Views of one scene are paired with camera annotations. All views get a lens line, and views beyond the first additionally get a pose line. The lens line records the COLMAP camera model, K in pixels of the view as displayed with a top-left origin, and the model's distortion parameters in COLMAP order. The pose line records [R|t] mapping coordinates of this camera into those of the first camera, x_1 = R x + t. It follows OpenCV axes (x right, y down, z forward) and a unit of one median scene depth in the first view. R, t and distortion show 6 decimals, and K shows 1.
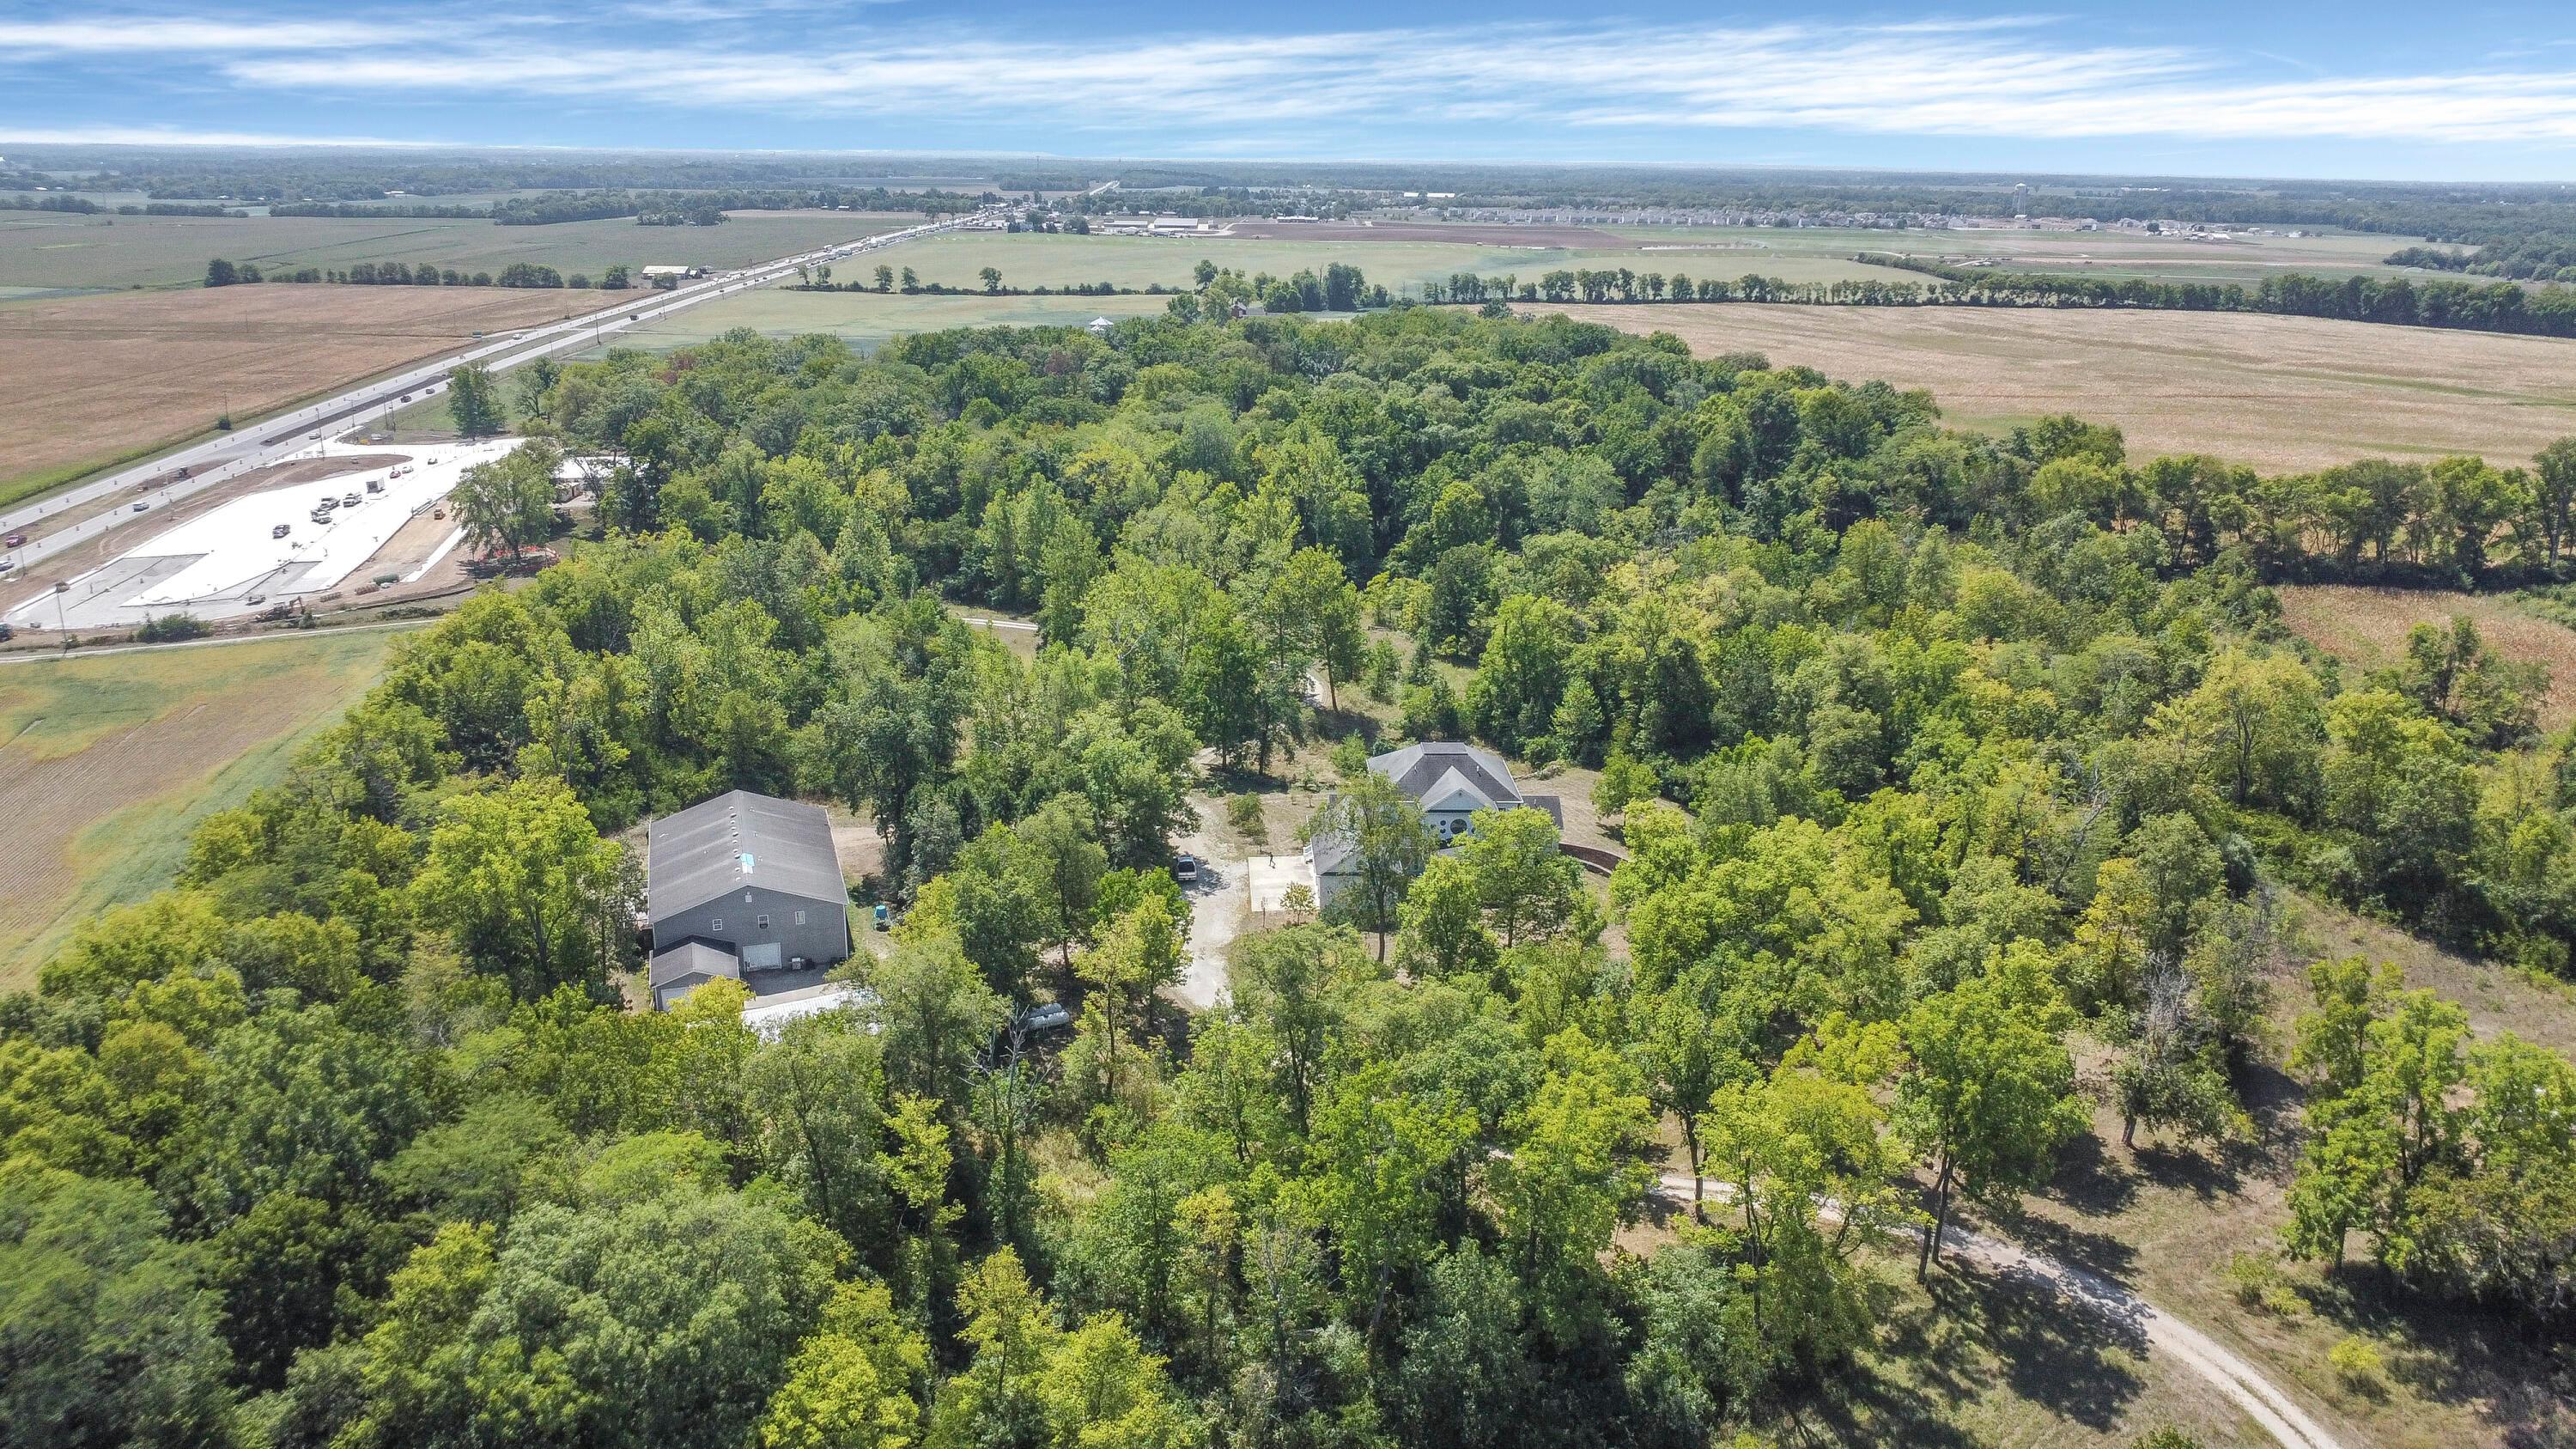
lens RADIAL K [[1926.9, 0, 1288.0], [0, 1926.9, 724.5], [0, 0, 1]] dist [-0.022282, -0.000235]
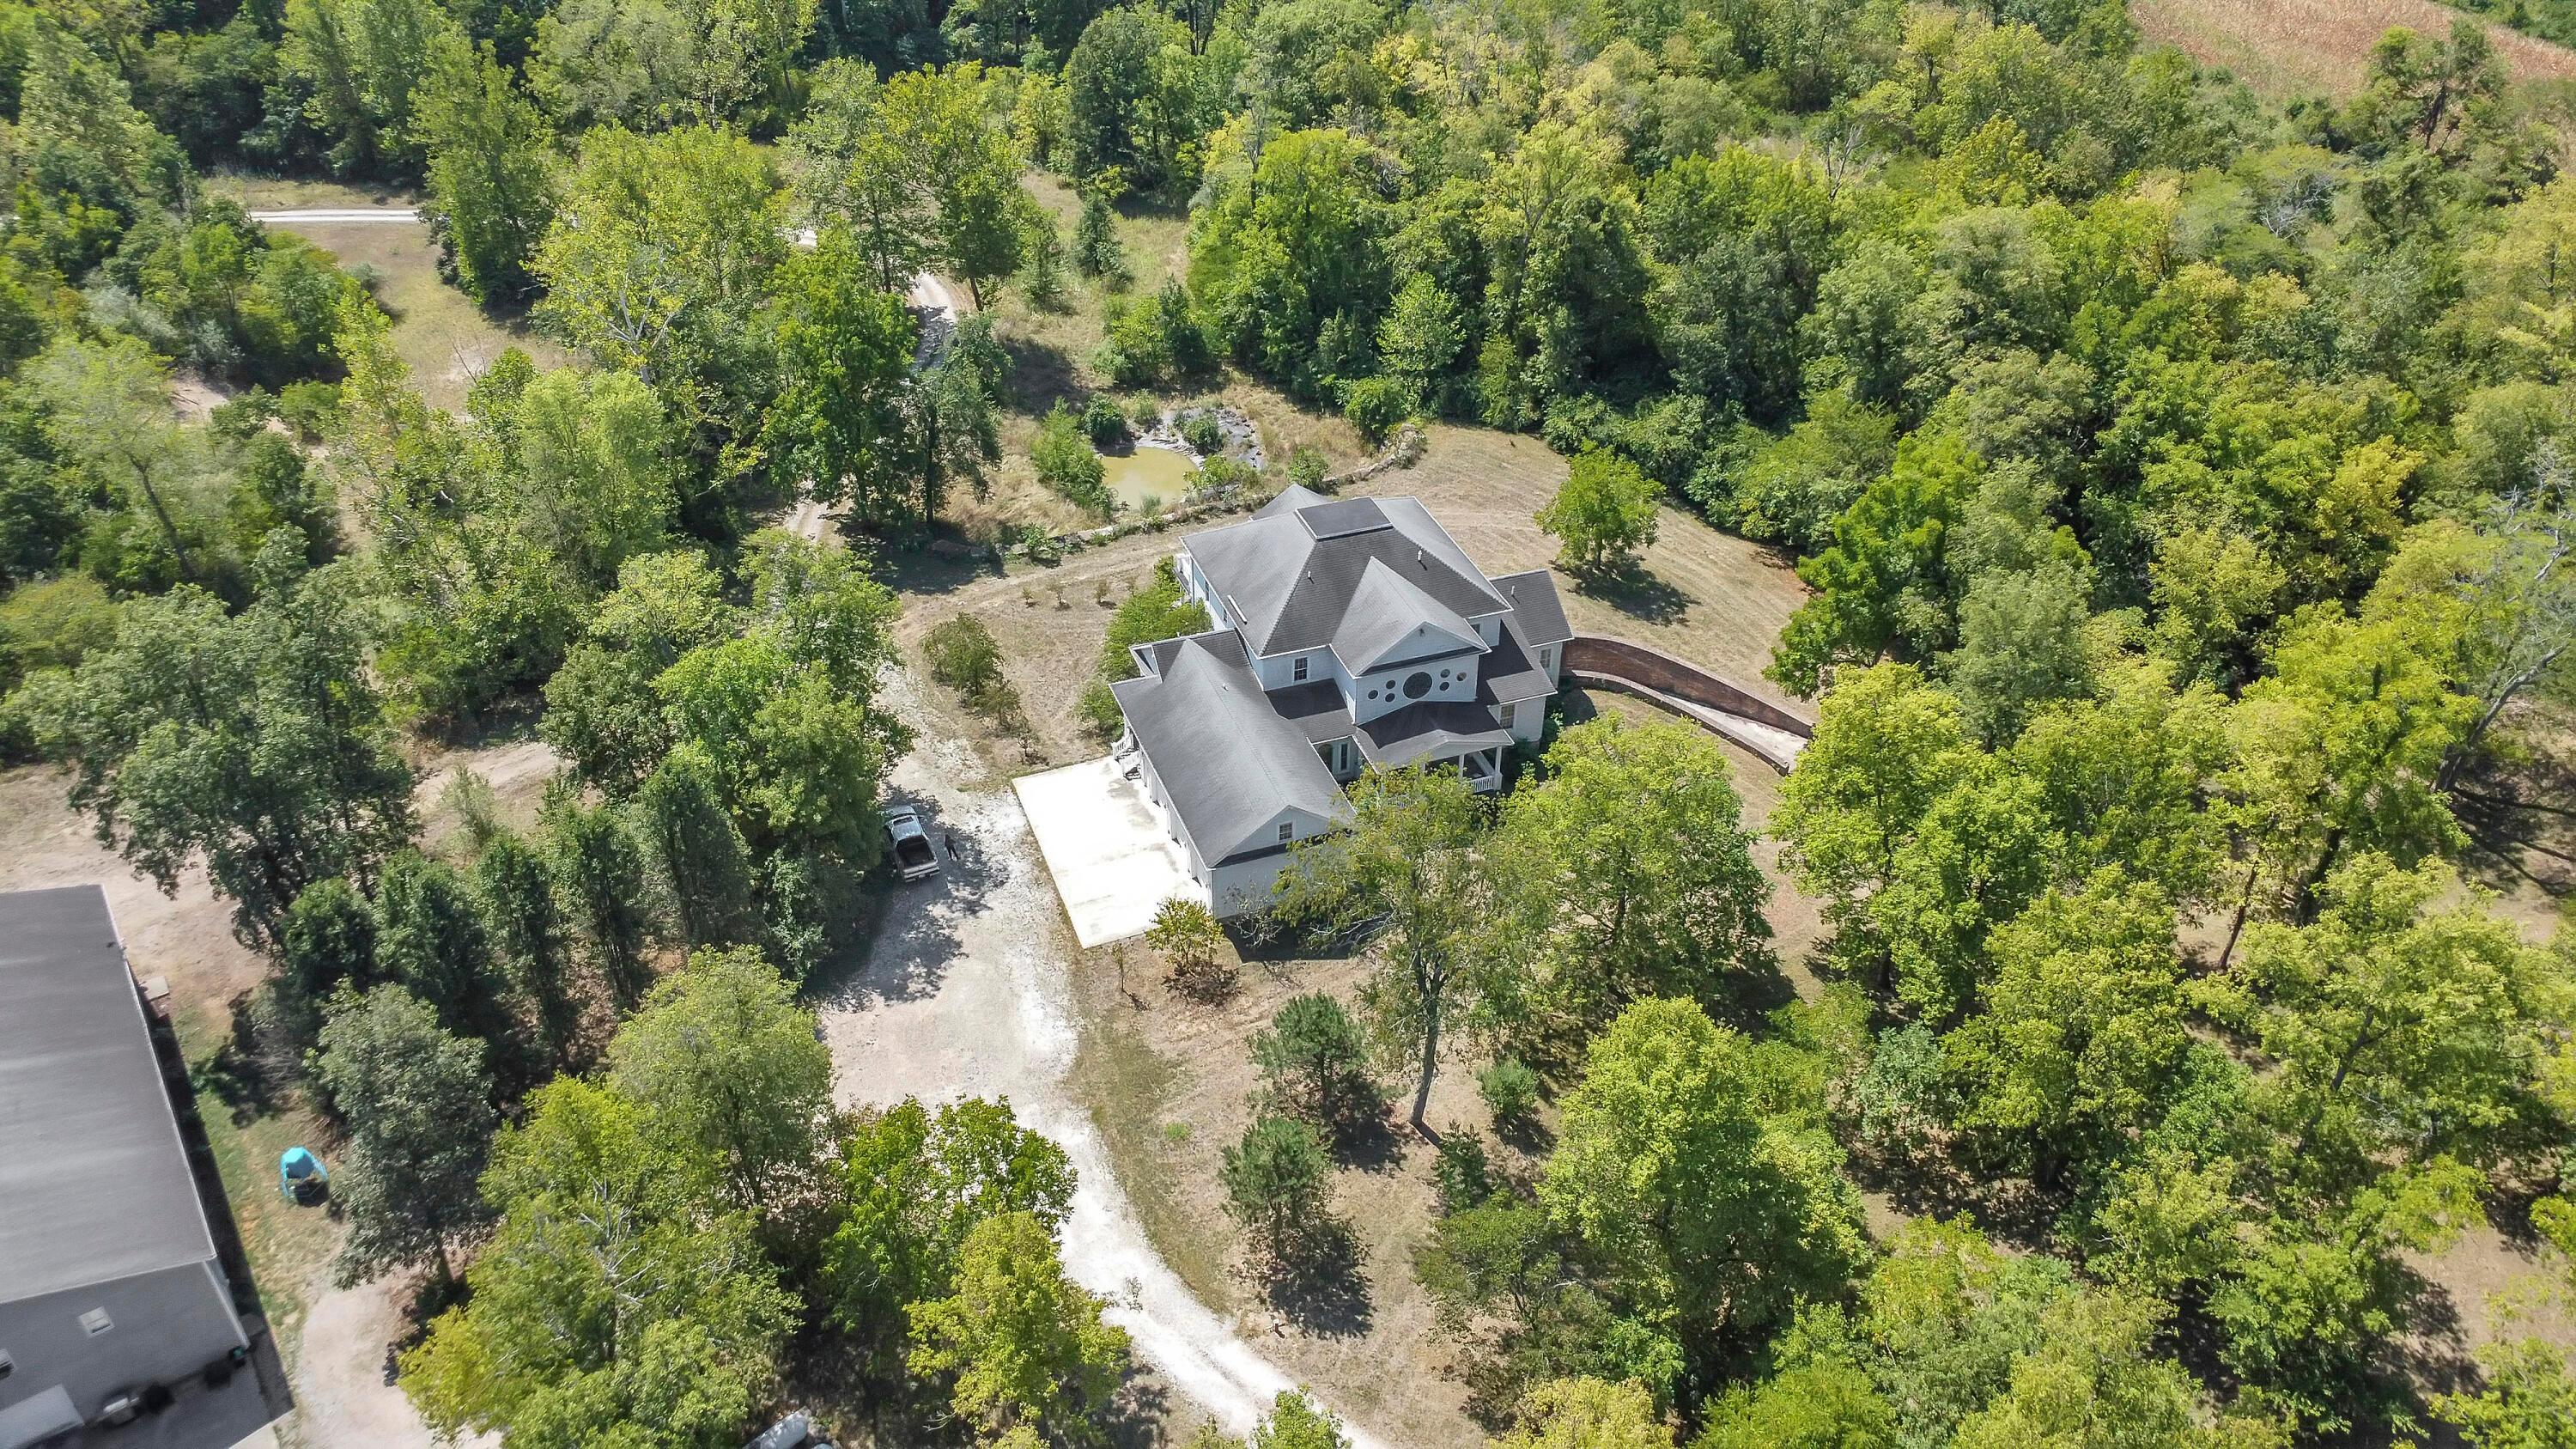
lens RADIAL K [[1926.9, 0, 1288.0], [0, 1926.9, 724.5], [0, 0, 1]] dist [-0.022282, -0.000235]
pose [[0.952949, -0.178872, 0.244730, -0.061067], [0.094018, 0.941937, 0.322359, -0.088046], [-0.288181, -0.284182, 0.914435, 0.412253]]
